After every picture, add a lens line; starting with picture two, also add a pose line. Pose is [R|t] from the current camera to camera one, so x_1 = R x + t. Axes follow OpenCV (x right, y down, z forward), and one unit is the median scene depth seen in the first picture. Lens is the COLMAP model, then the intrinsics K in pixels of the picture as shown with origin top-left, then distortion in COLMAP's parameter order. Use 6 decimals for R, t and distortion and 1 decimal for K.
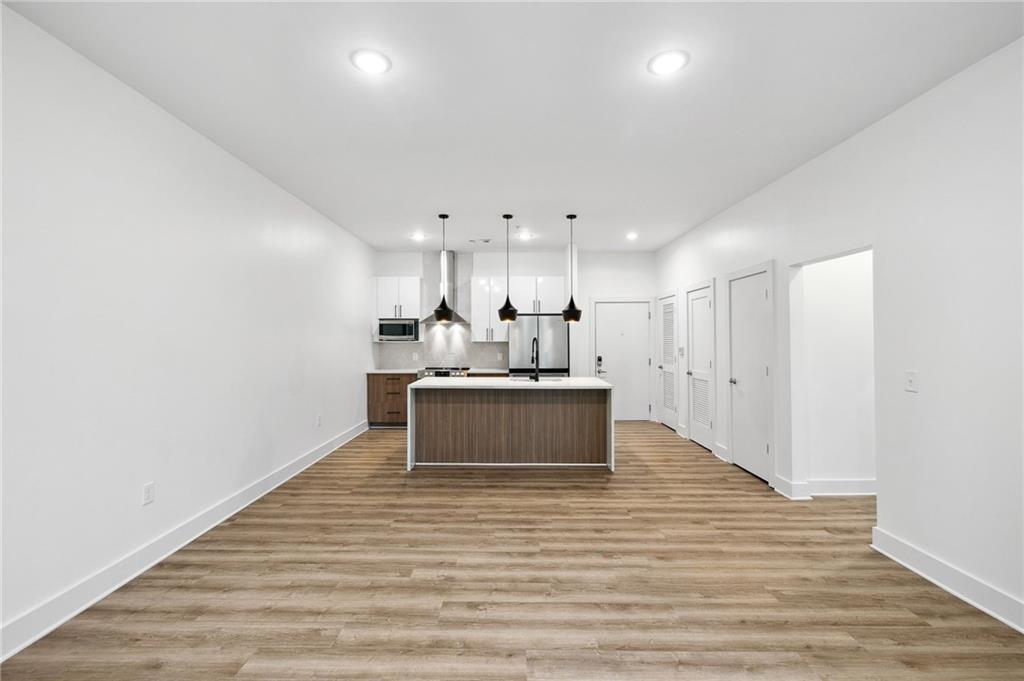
lens RADIAL K [[438.6, 0, 509.6], [0, 438.6, 335.6], [0, 0, 1]] dist [0.002484, -0.000209]
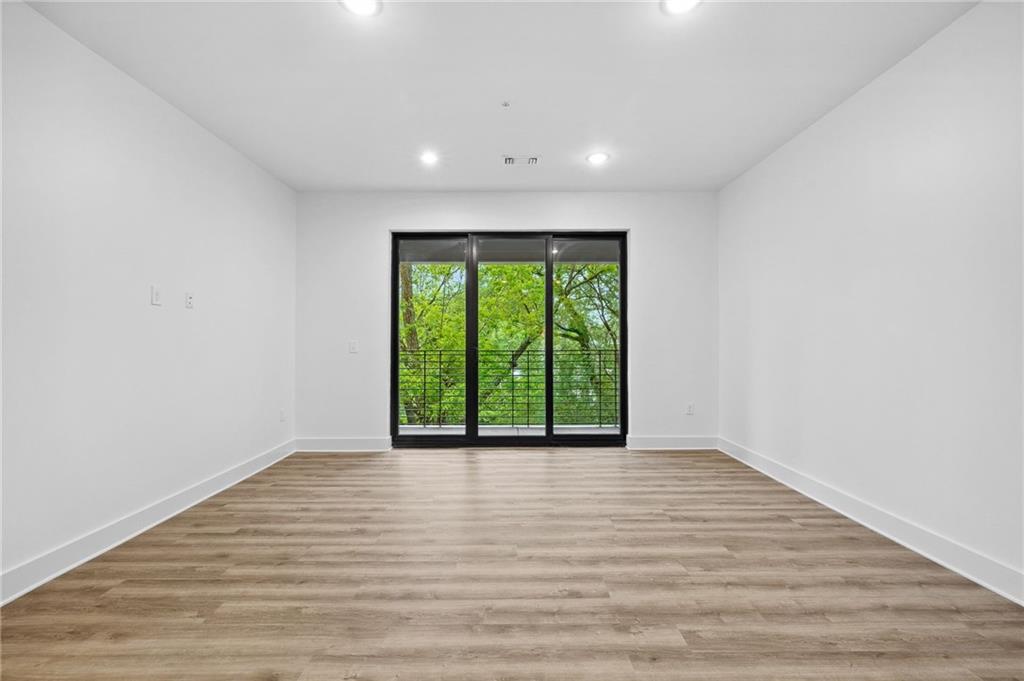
lens RADIAL K [[438.6, 0, 509.7], [0, 438.6, 343.1], [0, 0, 1]] dist [0.002484, -0.000209]
pose [[-0.999984, 0.001832, -0.005412, 0.035171], [0.001885, 0.999949, -0.009943, 0.068012], [0.005393, -0.009953, -0.999936, 1.221692]]
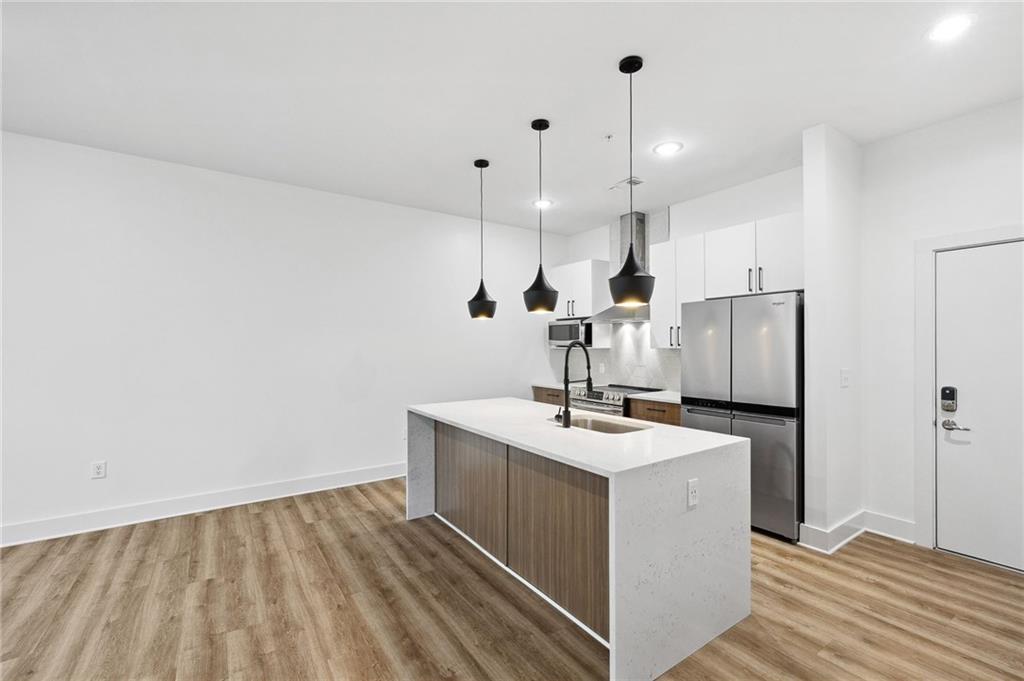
lens RADIAL K [[438.6, 0, 512.9], [0, 438.6, 350.3], [0, 0, 1]] dist [0.002484, -0.000209]
pose [[0.566832, 0.008003, -0.823795, 0.630227], [0.008350, 0.999846, 0.015459, 0.010525], [0.823791, -0.015642, 0.566677, 0.940839]]
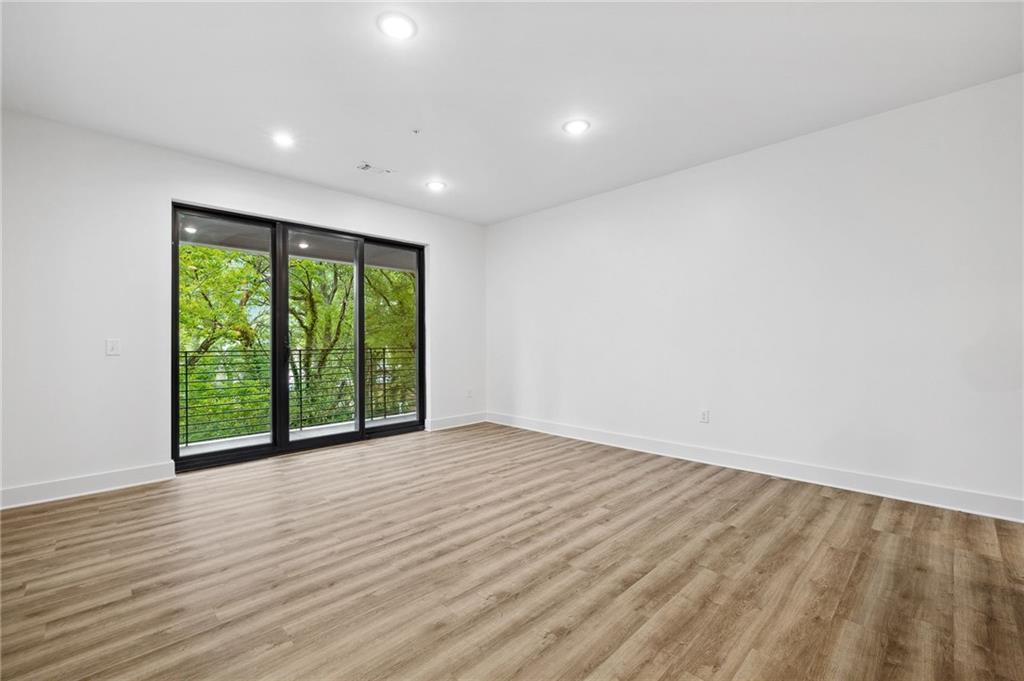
lens RADIAL K [[438.6, 0, 511.3], [0, 438.6, 340.0], [0, 0, 1]] dist [0.002484, -0.000209]
pose [[-0.705999, 0.002511, -0.708209, 0.571491], [0.012660, 0.999879, -0.009076, 0.070186], [0.708100, -0.015374, -0.705945, 1.205935]]
